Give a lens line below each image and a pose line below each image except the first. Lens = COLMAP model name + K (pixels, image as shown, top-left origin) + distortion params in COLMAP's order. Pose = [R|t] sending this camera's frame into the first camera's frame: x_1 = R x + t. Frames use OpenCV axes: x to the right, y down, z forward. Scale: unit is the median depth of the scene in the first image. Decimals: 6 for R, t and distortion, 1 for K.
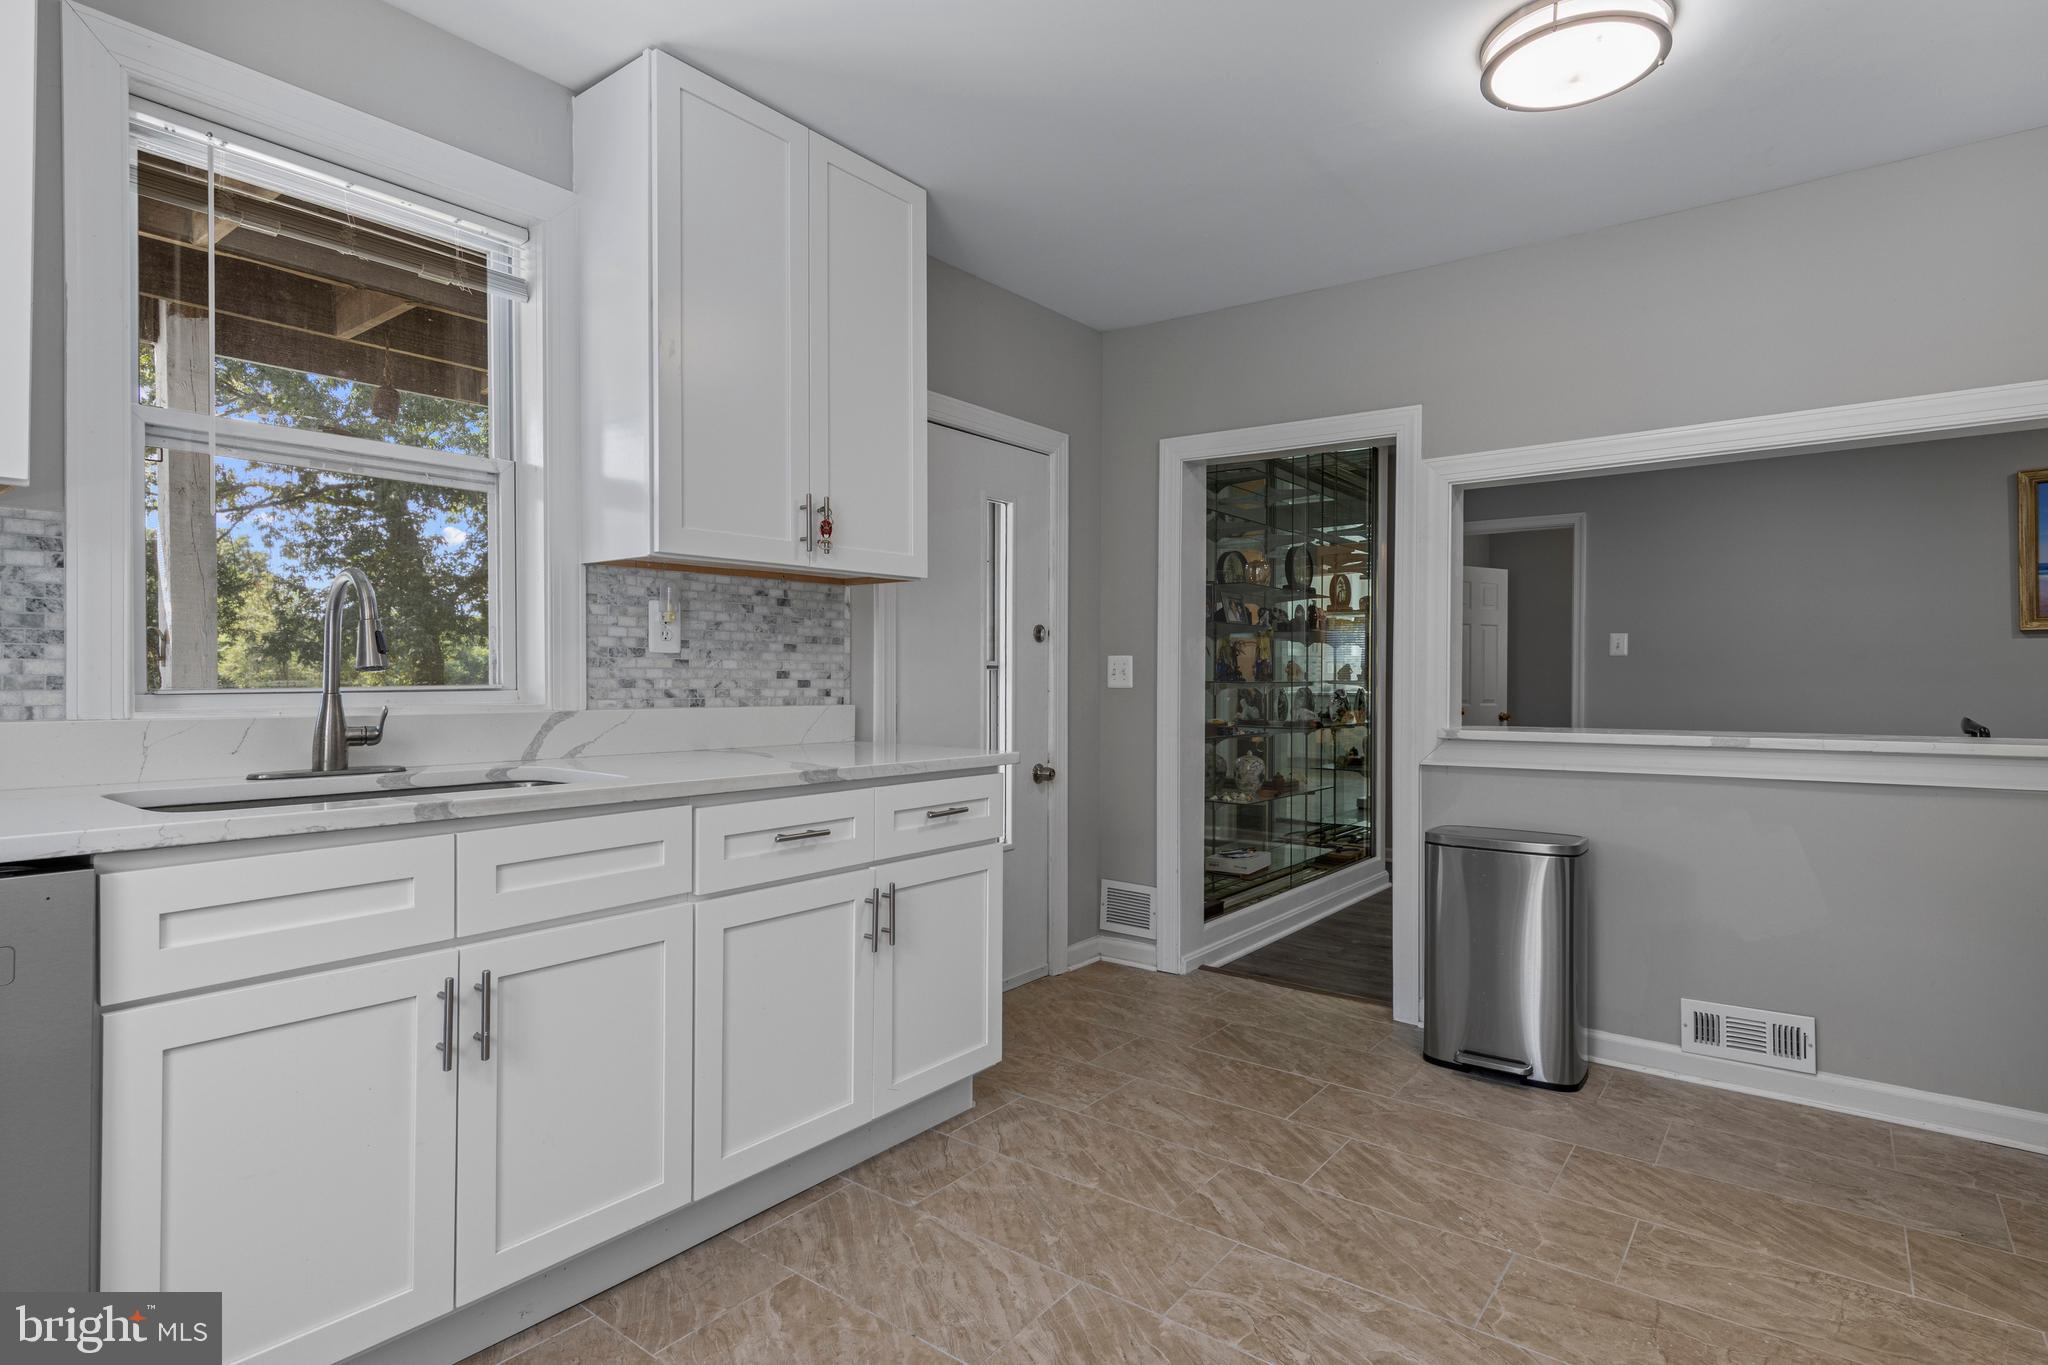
lens RADIAL K [[1047.1, 0, 1013.8], [0, 1047.1, 681.1], [0, 0, 1]] dist [0.002147, 0.003000]
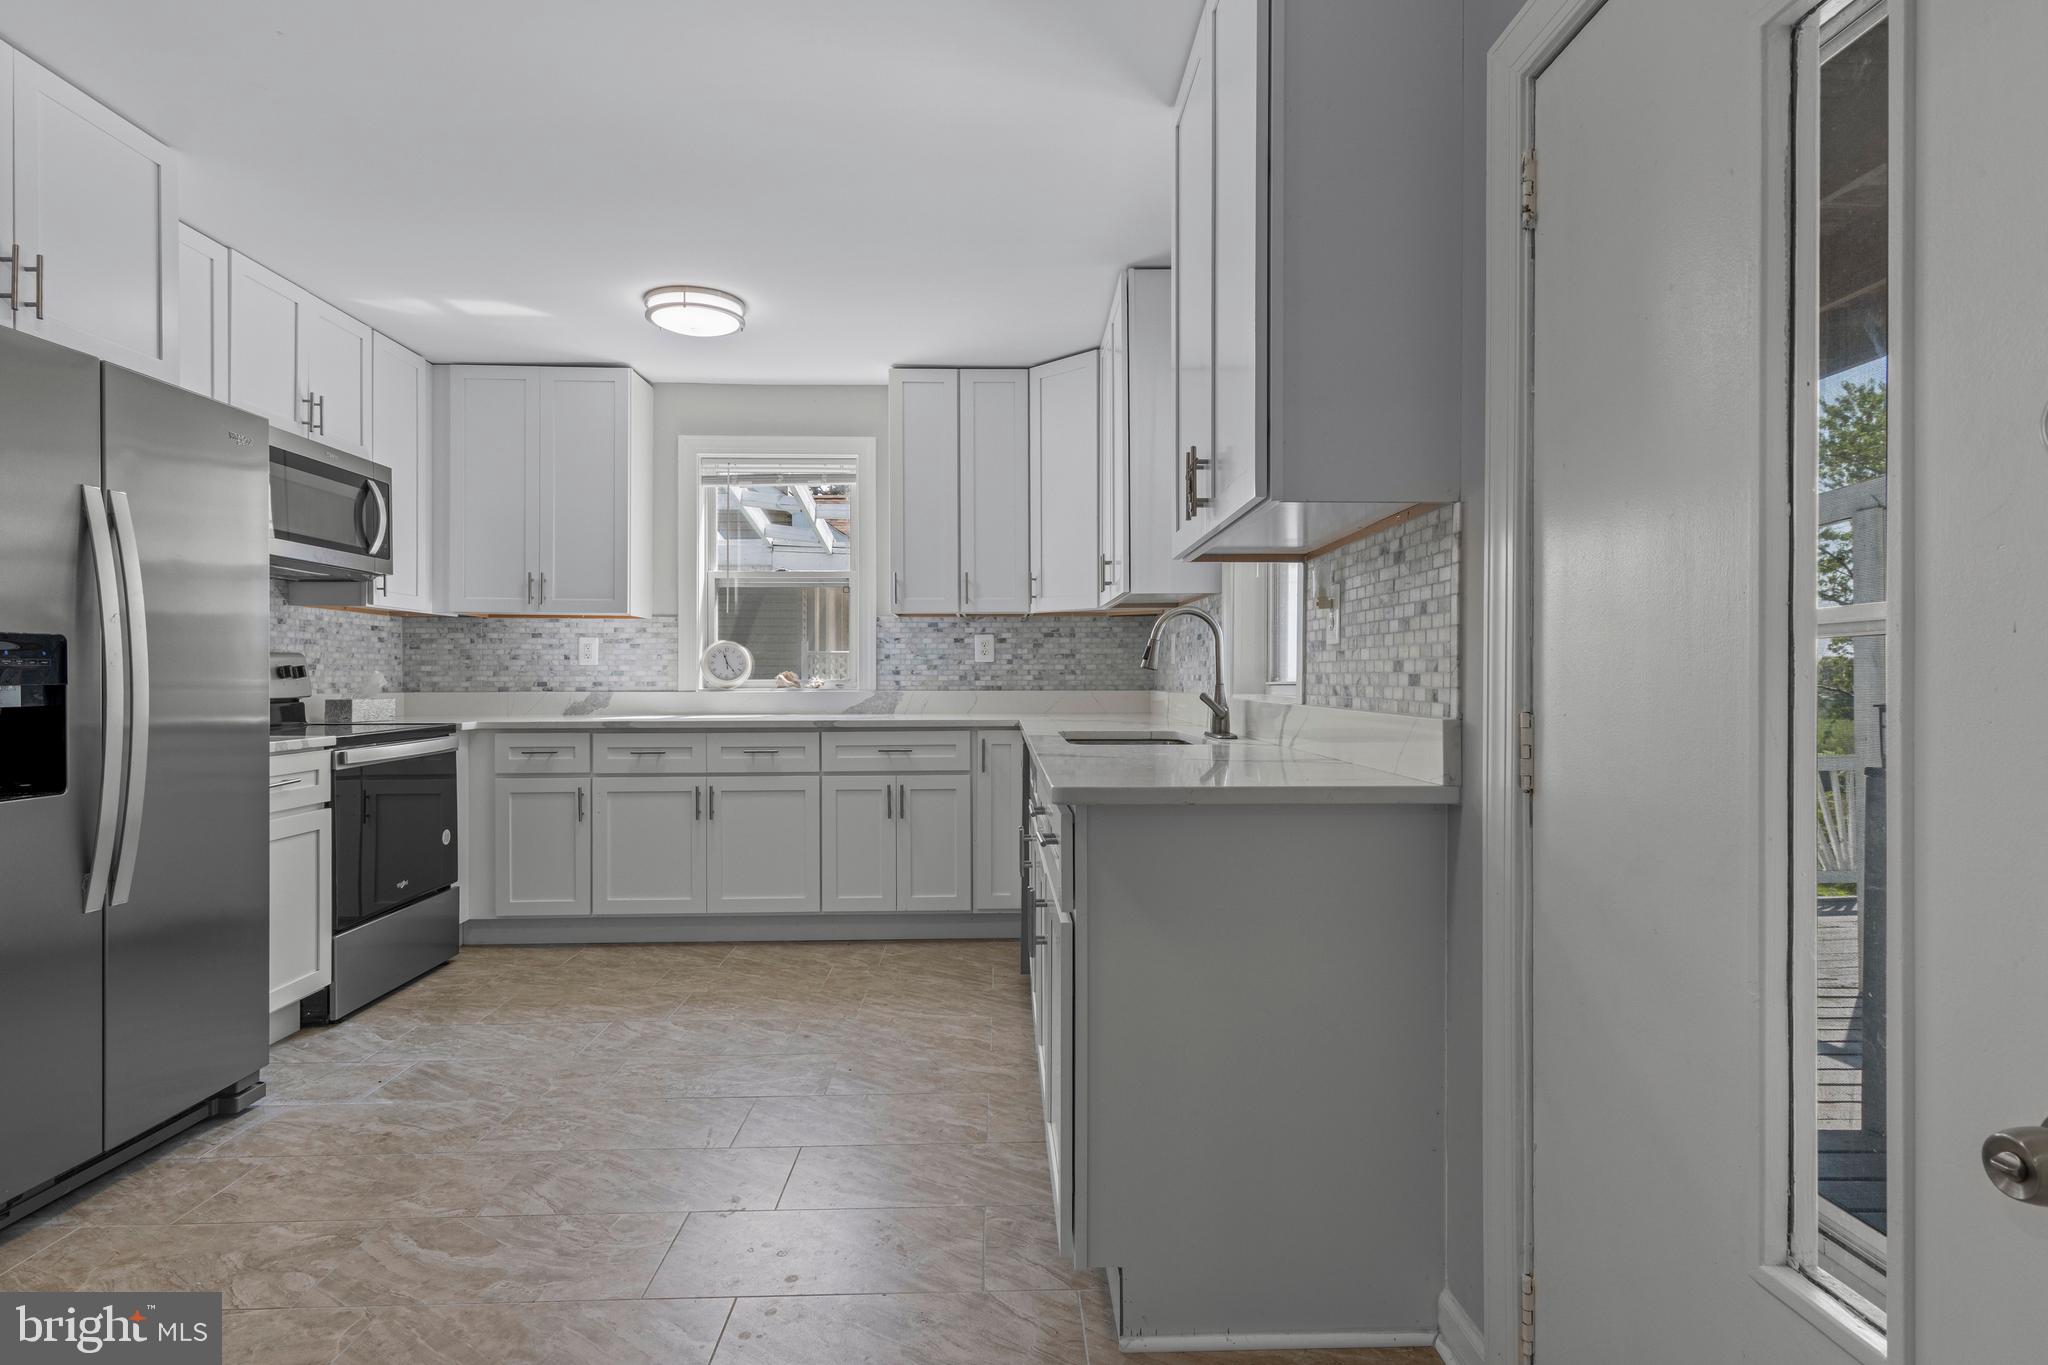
lens RADIAL K [[1047.1, 0, 1030.8], [0, 1047.1, 683.8], [0, 0, 1]] dist [0.002147, 0.003000]
pose [[-0.763776, -0.002015, -0.645479, 0.442579], [-0.006420, 0.999969, 0.004475, 0.004096], [0.645450, 0.007562, -0.763765, 1.553747]]
